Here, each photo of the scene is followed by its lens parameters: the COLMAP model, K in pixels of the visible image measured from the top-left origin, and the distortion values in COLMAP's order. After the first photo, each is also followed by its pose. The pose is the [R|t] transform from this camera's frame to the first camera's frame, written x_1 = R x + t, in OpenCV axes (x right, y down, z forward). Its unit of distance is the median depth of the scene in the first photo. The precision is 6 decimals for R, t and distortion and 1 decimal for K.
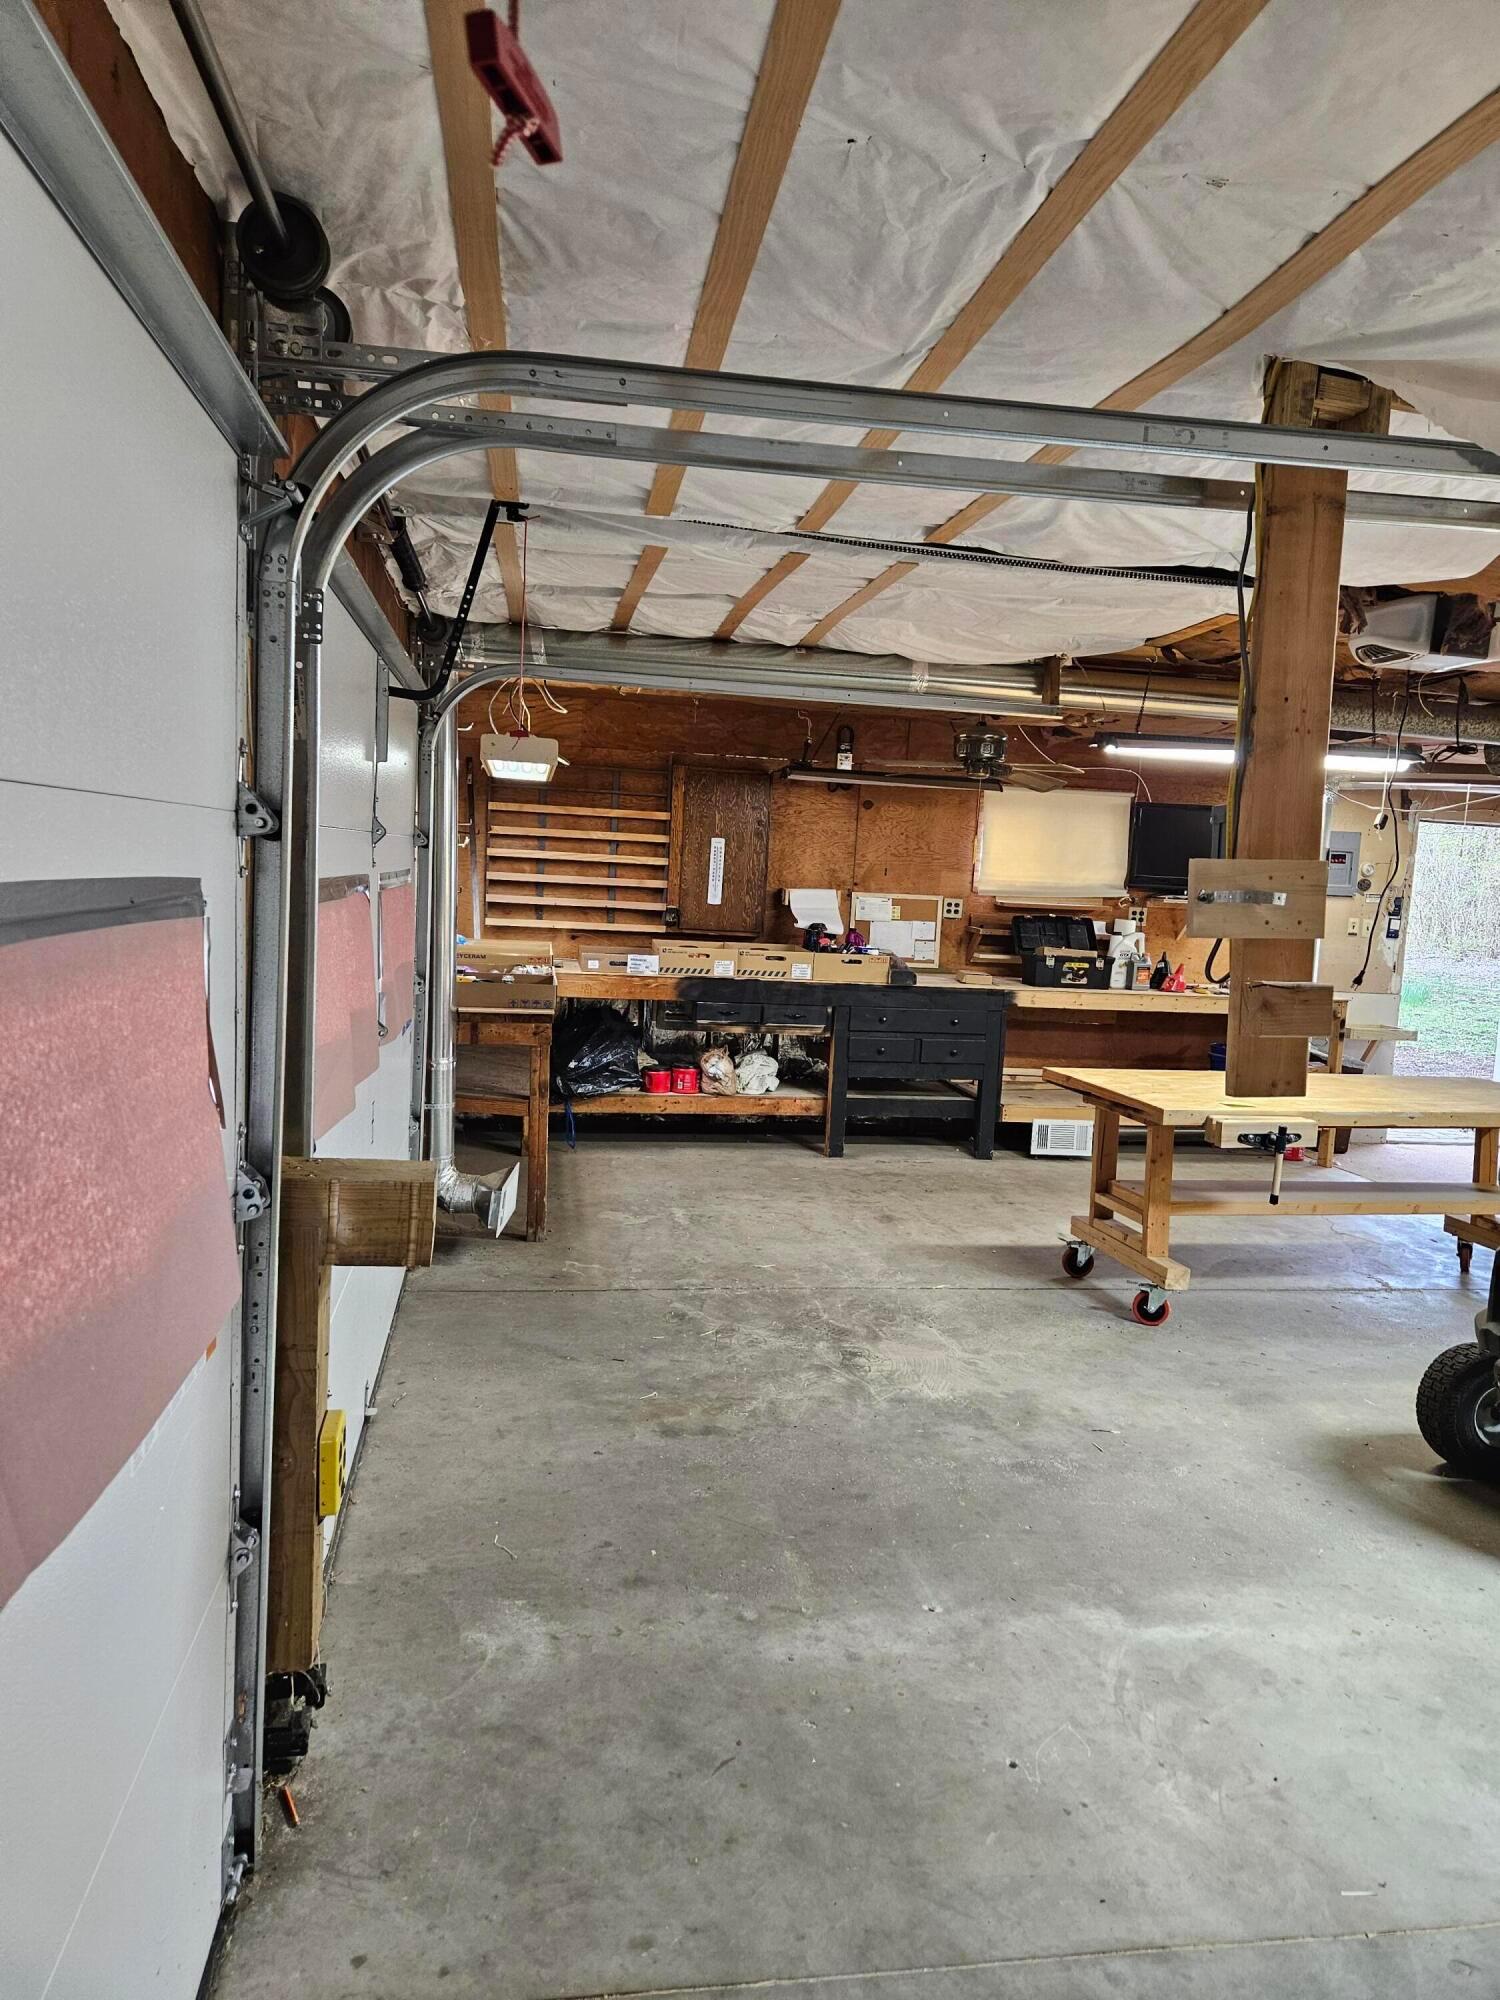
lens RADIAL K [[1336.0, 0, 731.4], [0, 1336.0, 1001.5], [0, 0, 1]] dist [0.049670, -0.021604]
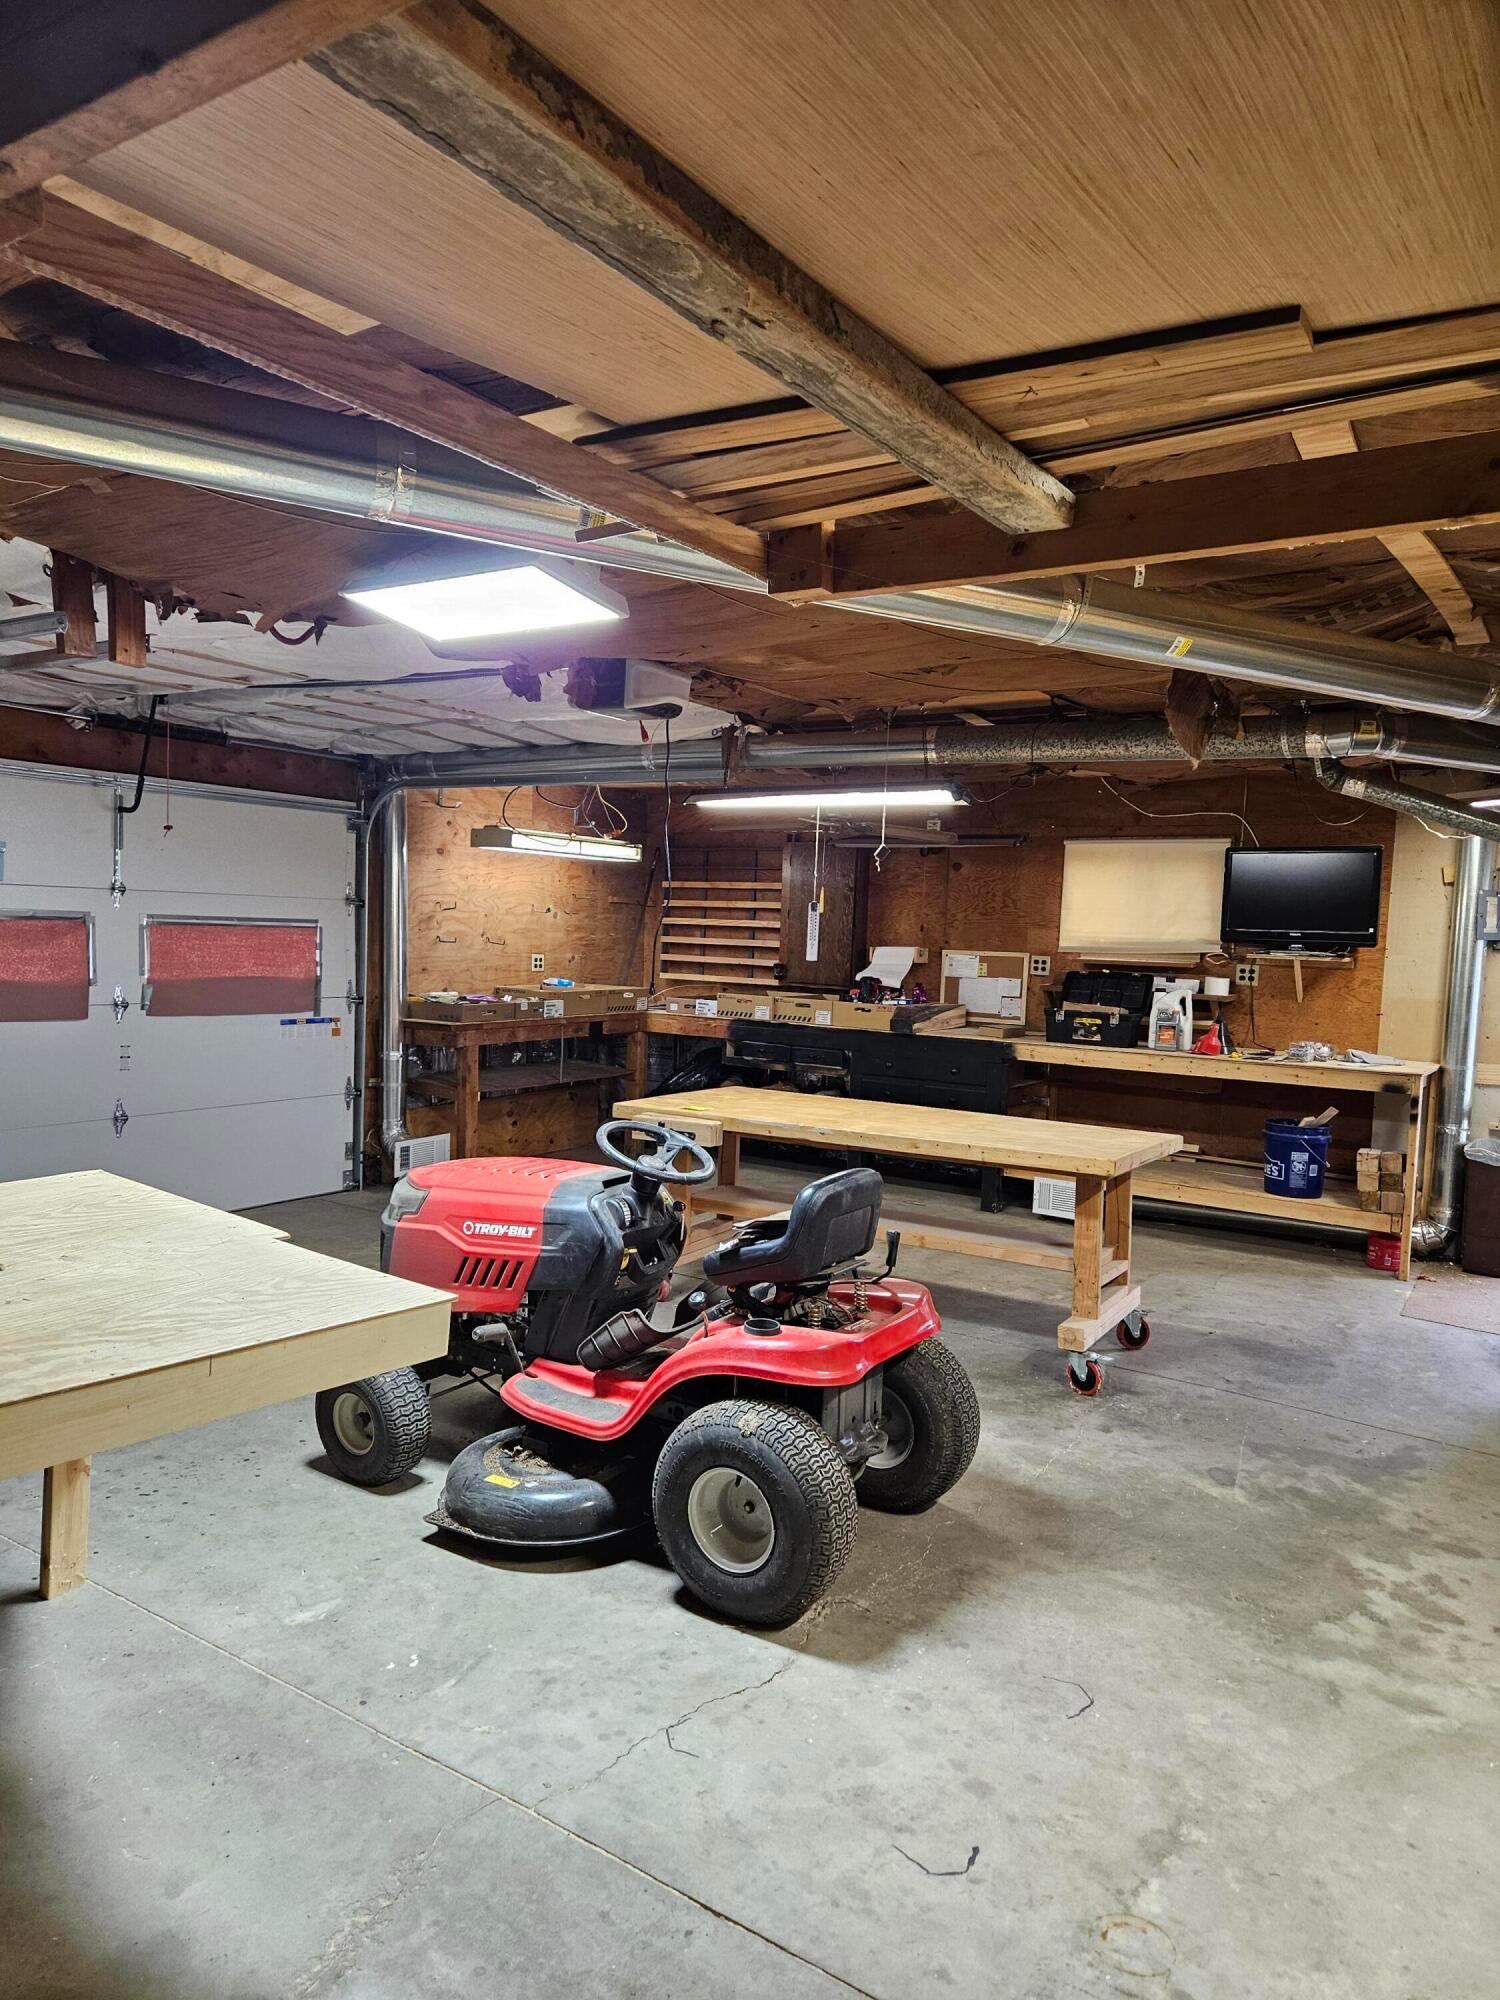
lens RADIAL K [[1336.0, 0, 723.8], [0, 1336.0, 1027.6], [0, 0, 1]] dist [0.049670, -0.021604]
pose [[0.735582, 0.026888, -0.676902, 1.081027], [-0.067629, 0.997135, -0.033884, 0.042259], [0.674051, 0.070703, 0.735293, 0.178117]]
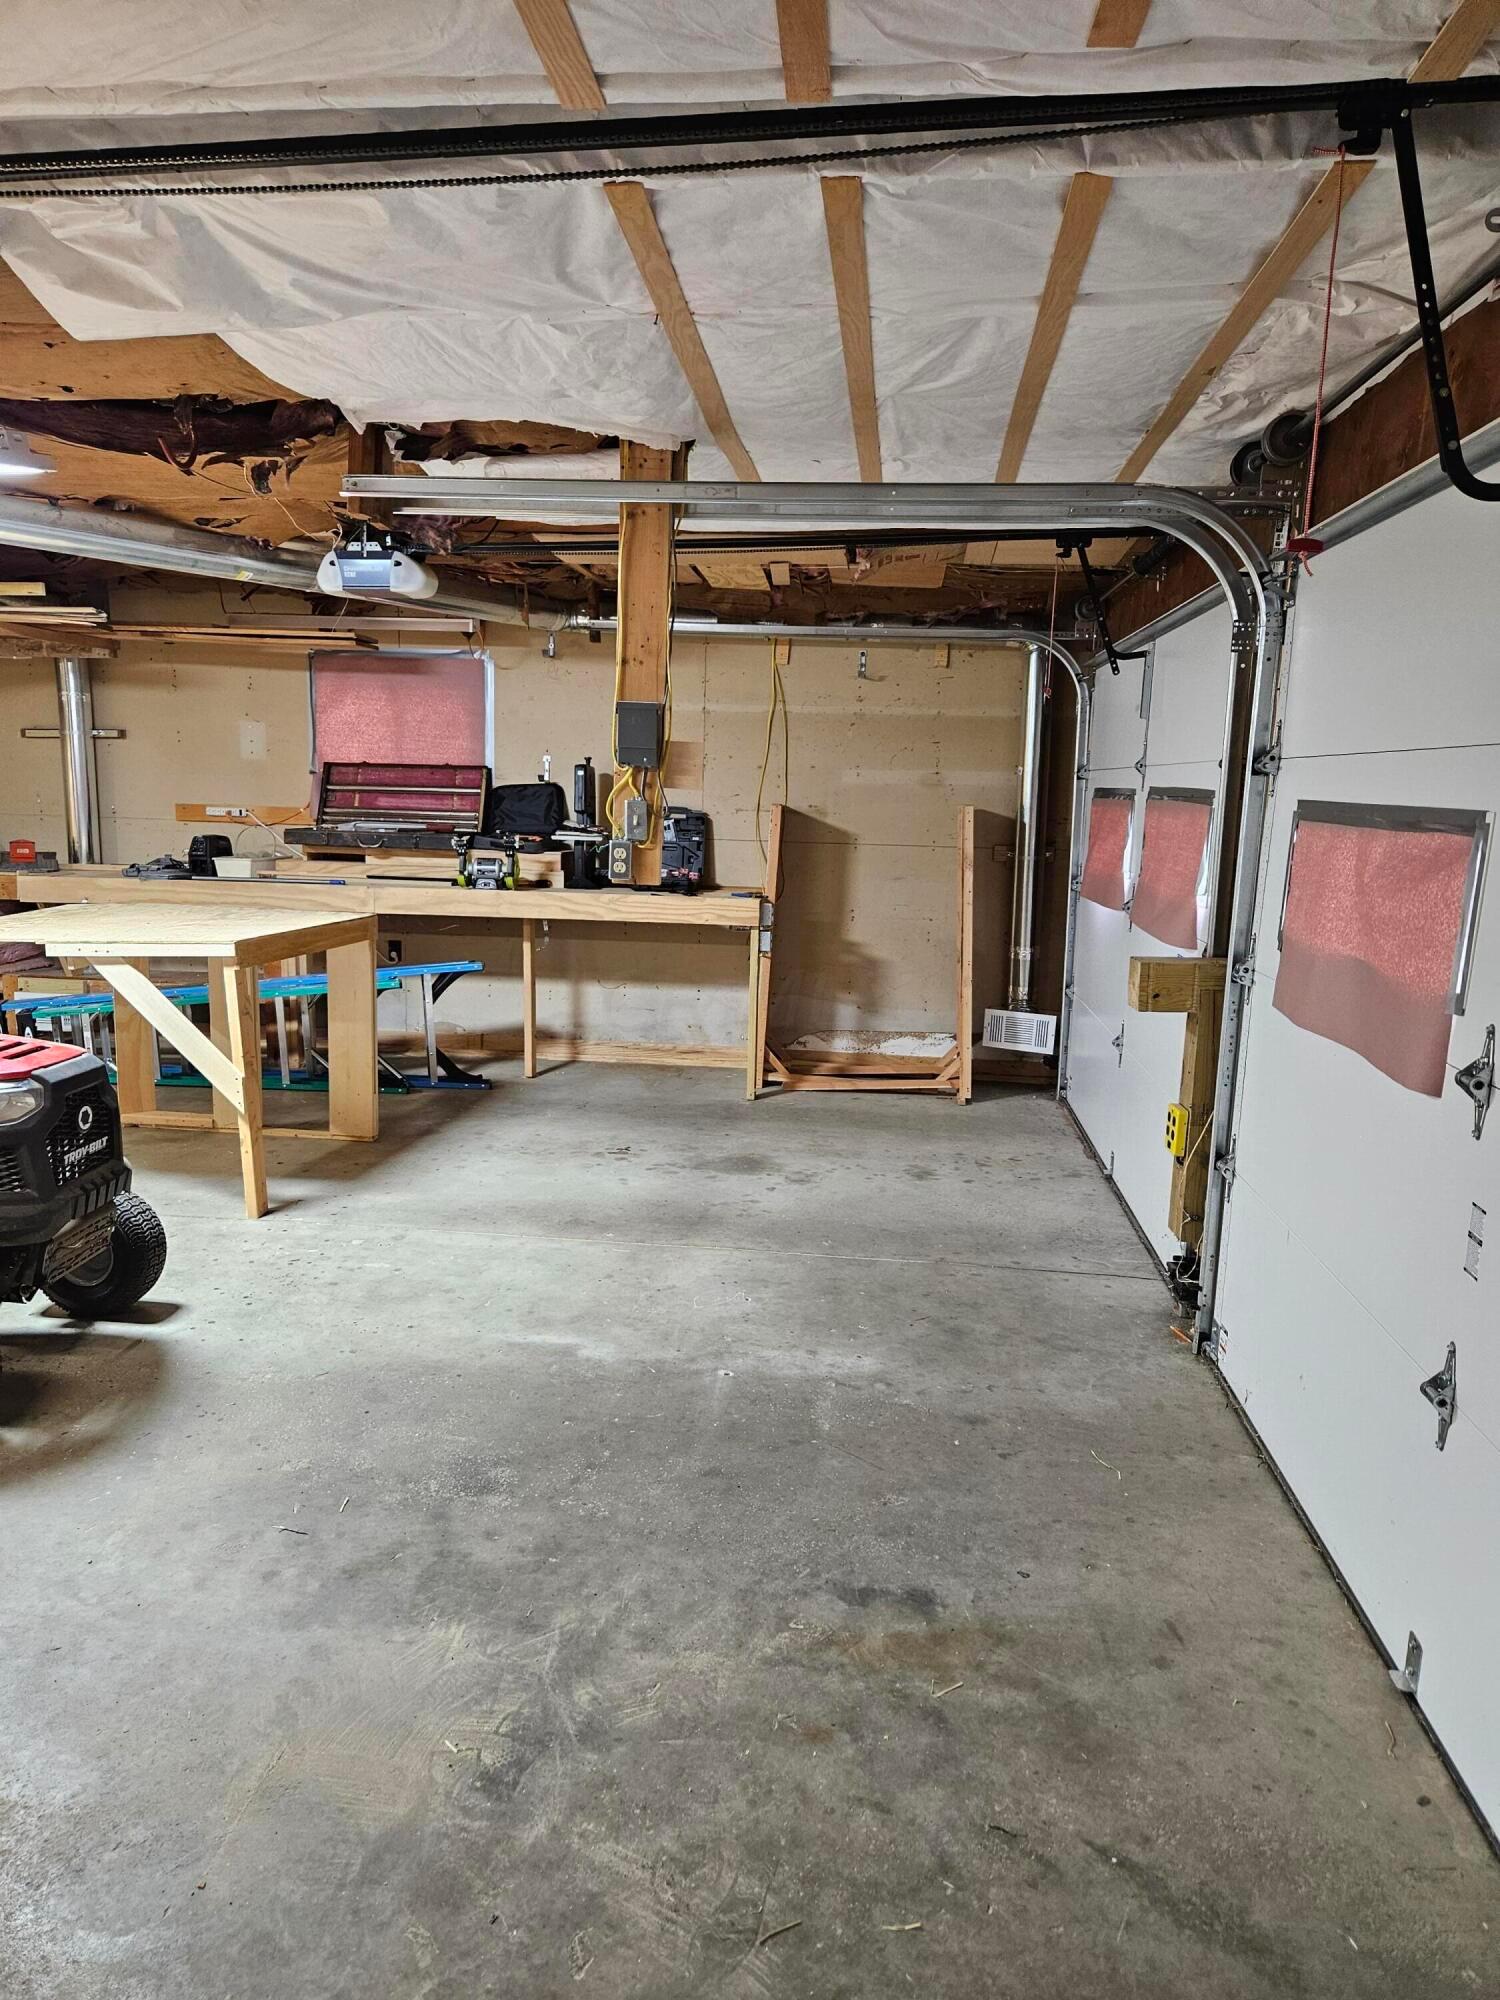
lens RADIAL K [[1336.0, 0, 754.3], [0, 1336.0, 1010.8], [0, 0, 1]] dist [0.049670, -0.021604]
pose [[-0.967075, -0.116578, 0.226219, -0.063089], [-0.050427, 0.959064, 0.278665, -0.113236], [-0.249444, 0.258082, -0.933365, 1.182262]]
